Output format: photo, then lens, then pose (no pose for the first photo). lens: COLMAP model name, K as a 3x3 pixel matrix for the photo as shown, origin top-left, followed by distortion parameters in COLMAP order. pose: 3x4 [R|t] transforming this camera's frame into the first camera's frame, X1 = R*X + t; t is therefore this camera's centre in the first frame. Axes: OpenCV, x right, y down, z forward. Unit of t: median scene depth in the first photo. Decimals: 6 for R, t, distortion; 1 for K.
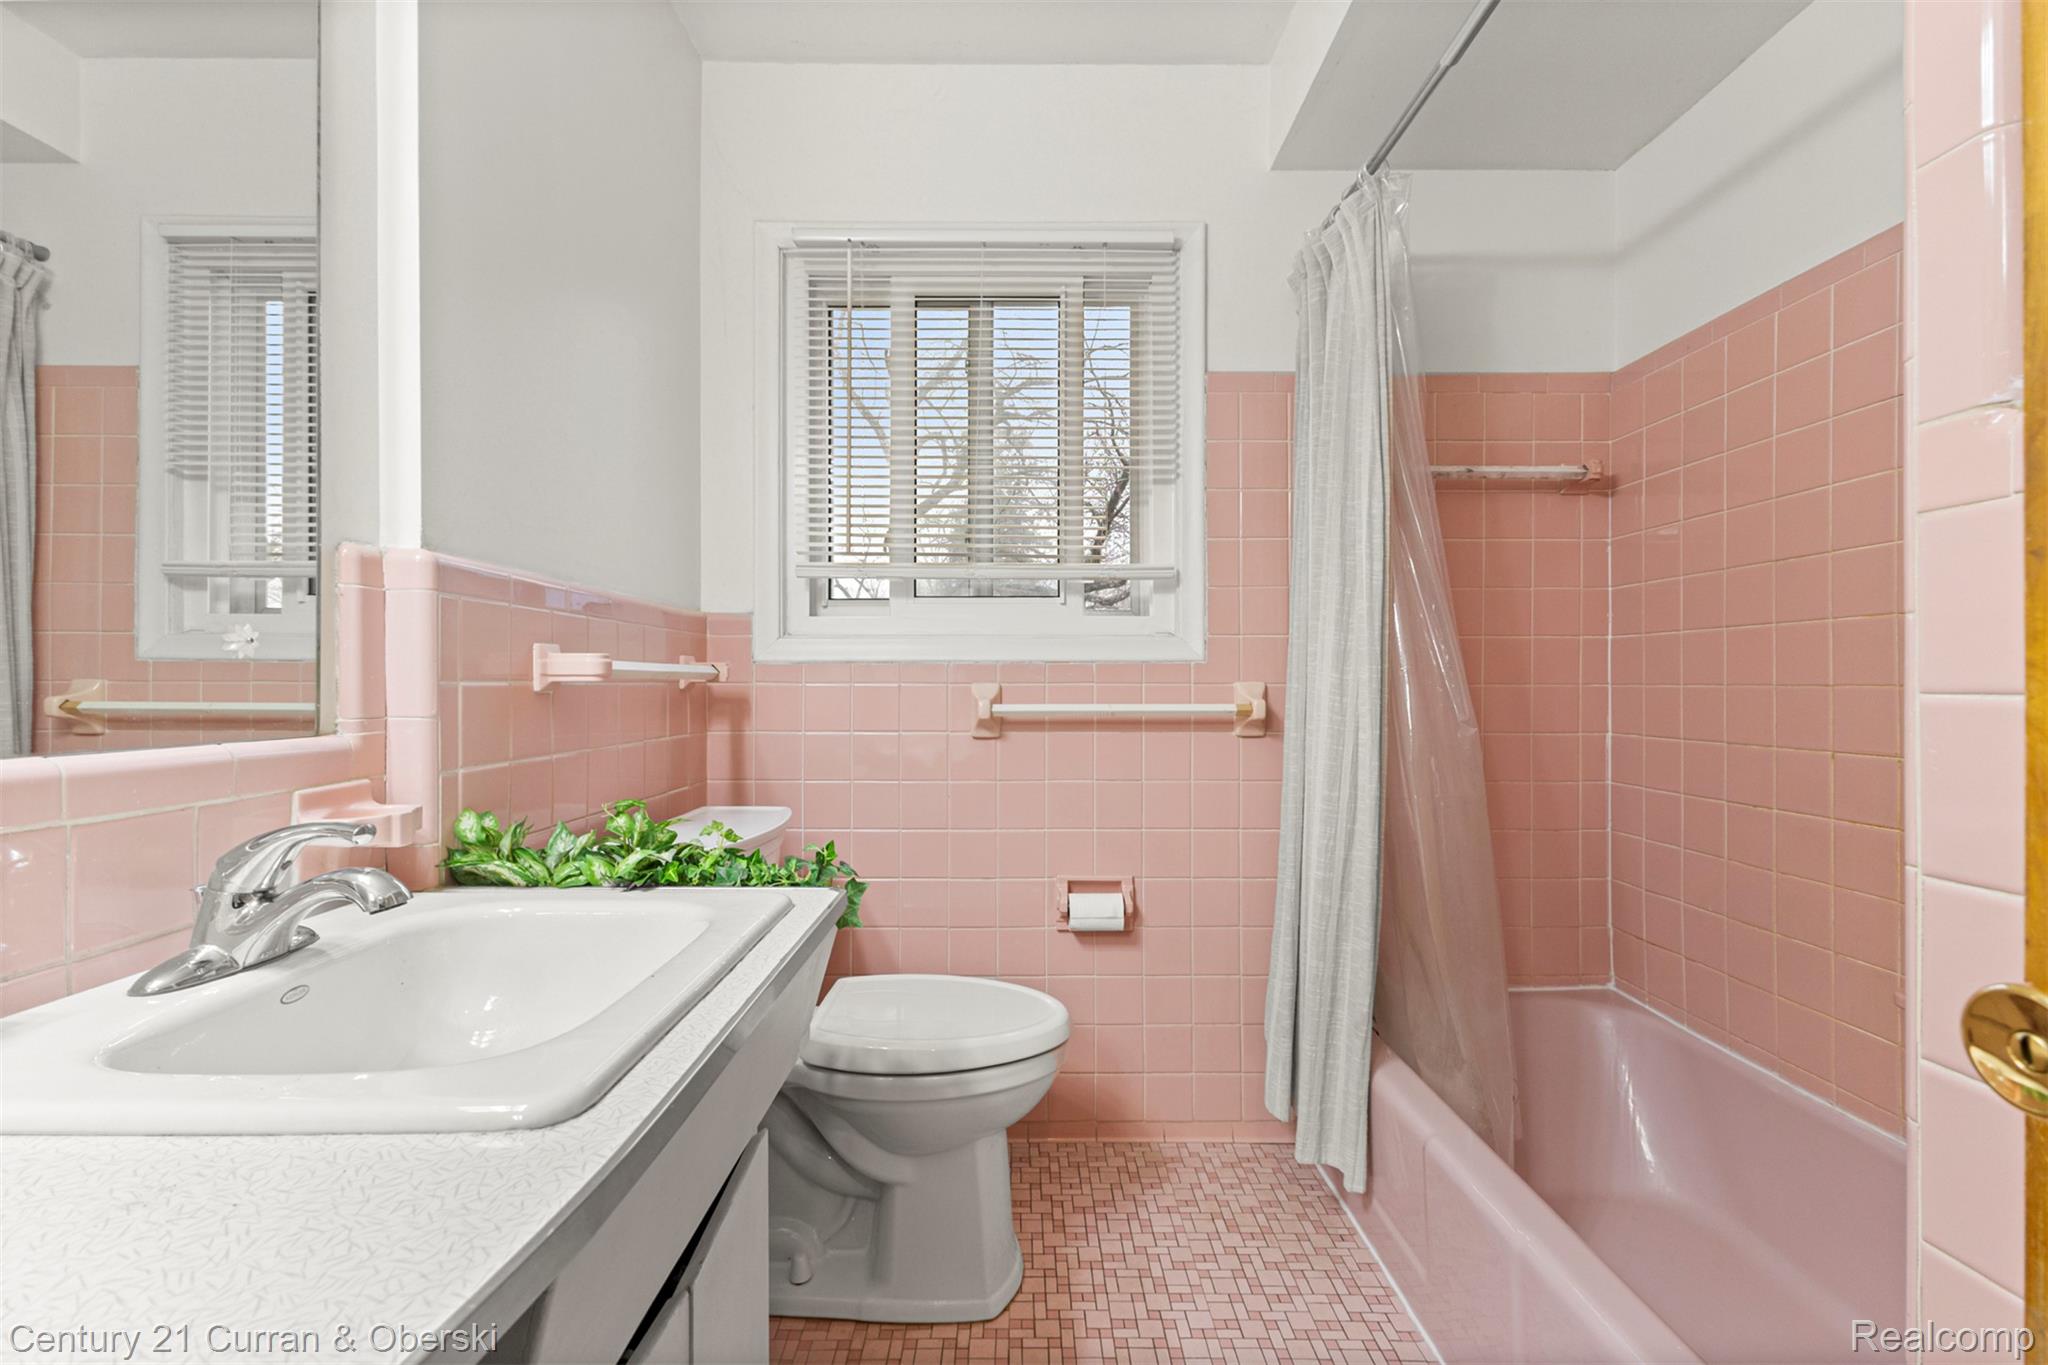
lens RADIAL K [[888.0, 0, 1024.4], [0, 888.0, 682.5], [0, 0, 1]] dist [0.002769, 0.000435]
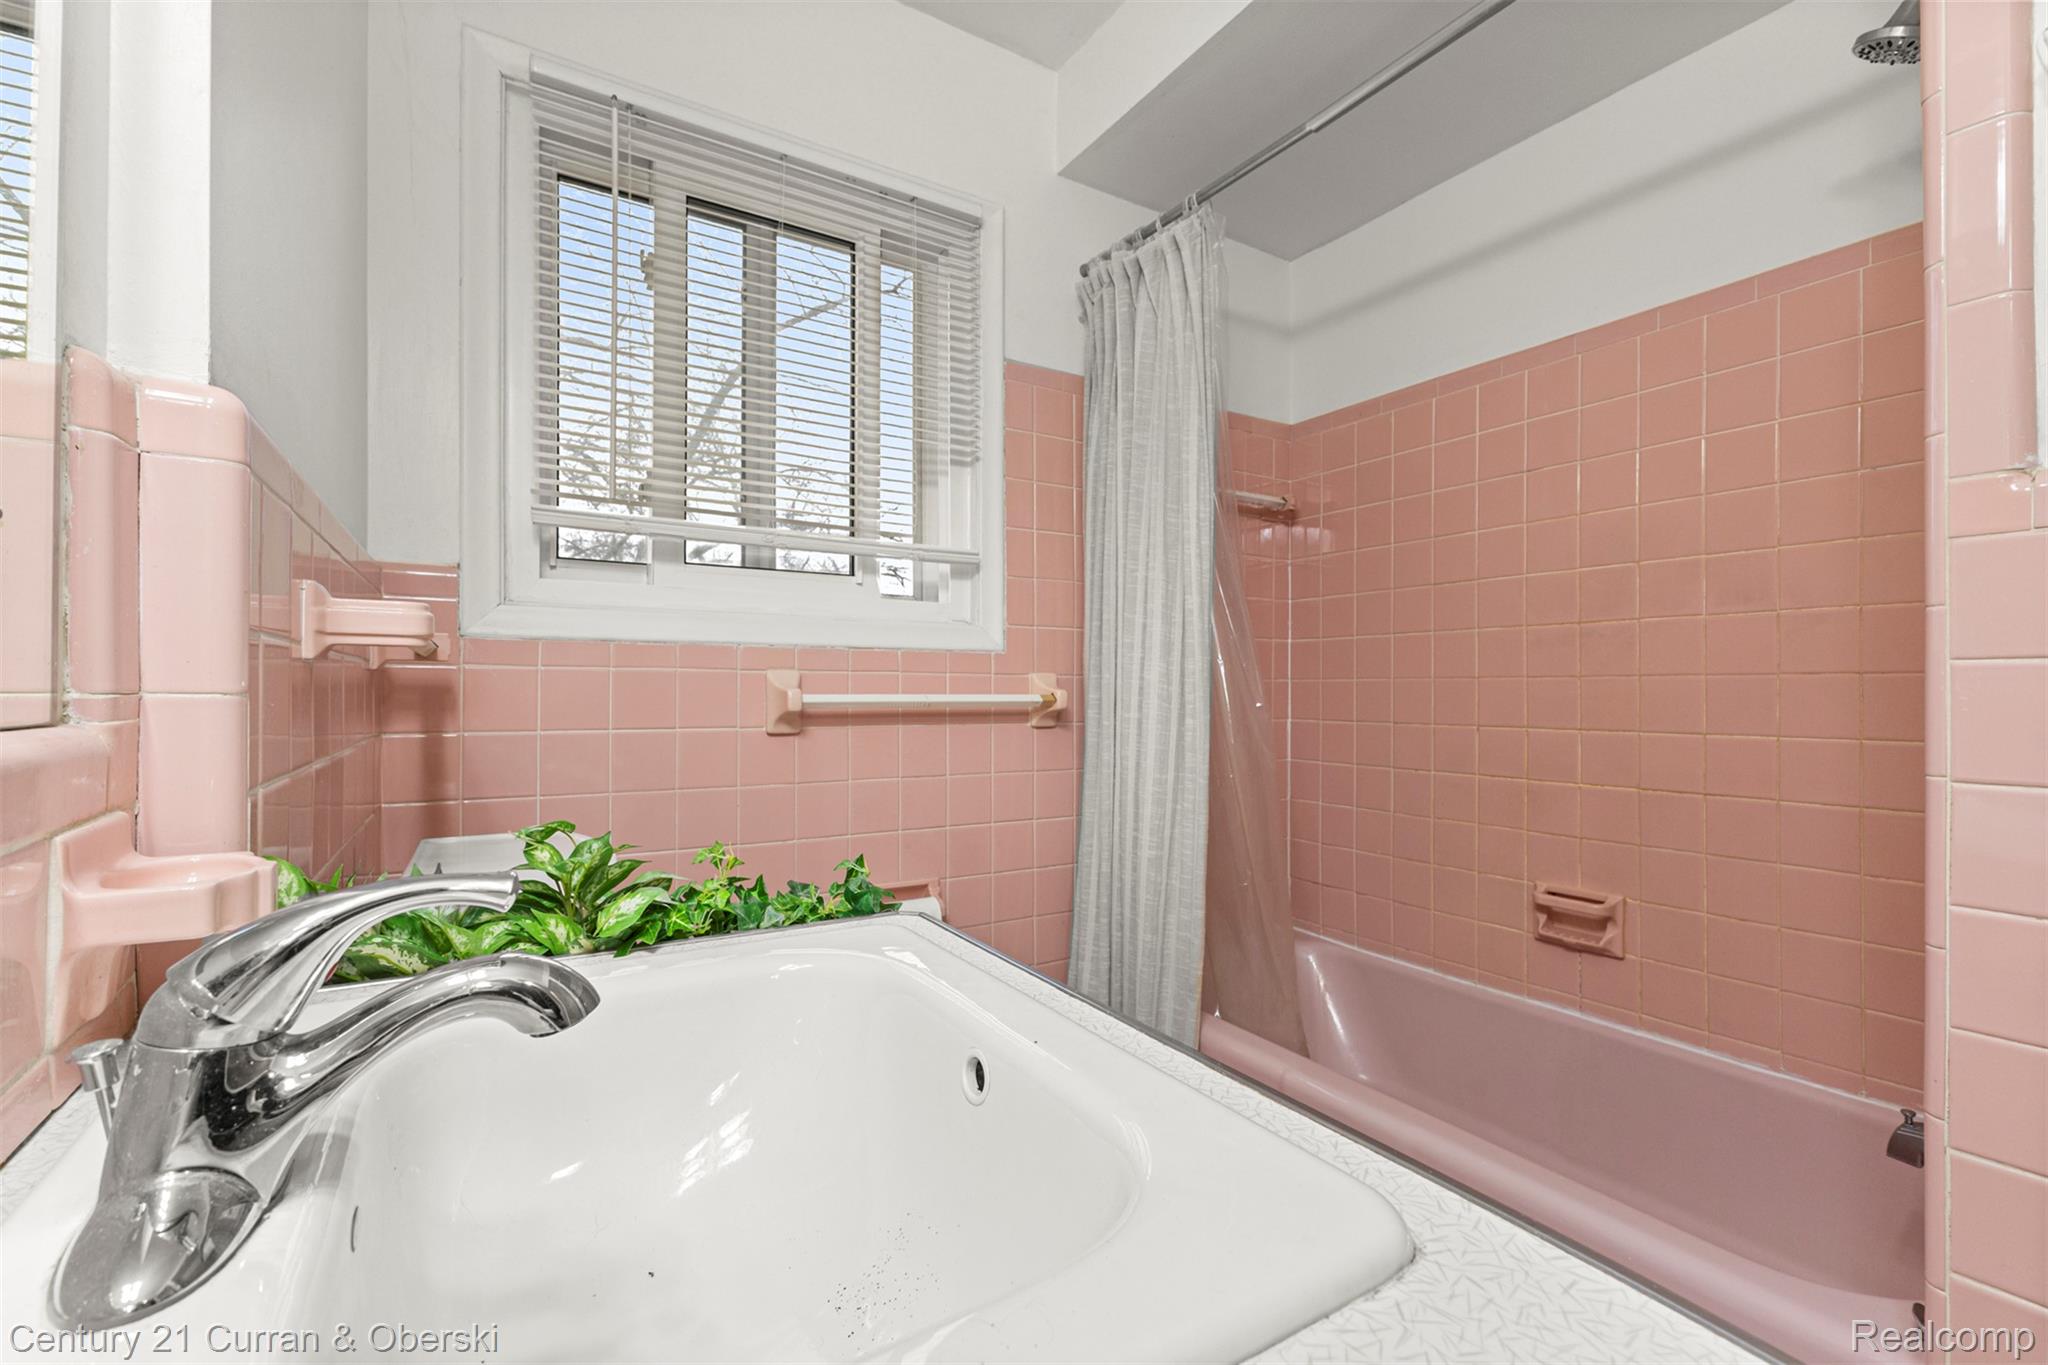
lens RADIAL K [[888.0, 0, 1025.5], [0, 888.0, 687.2], [0, 0, 1]] dist [0.002769, 0.000435]
pose [[0.851625, 0.005324, 0.524124, -0.293043], [-0.004386, 0.999986, -0.003032, 0.018534], [-0.524133, 0.000284, 0.851636, 0.147659]]
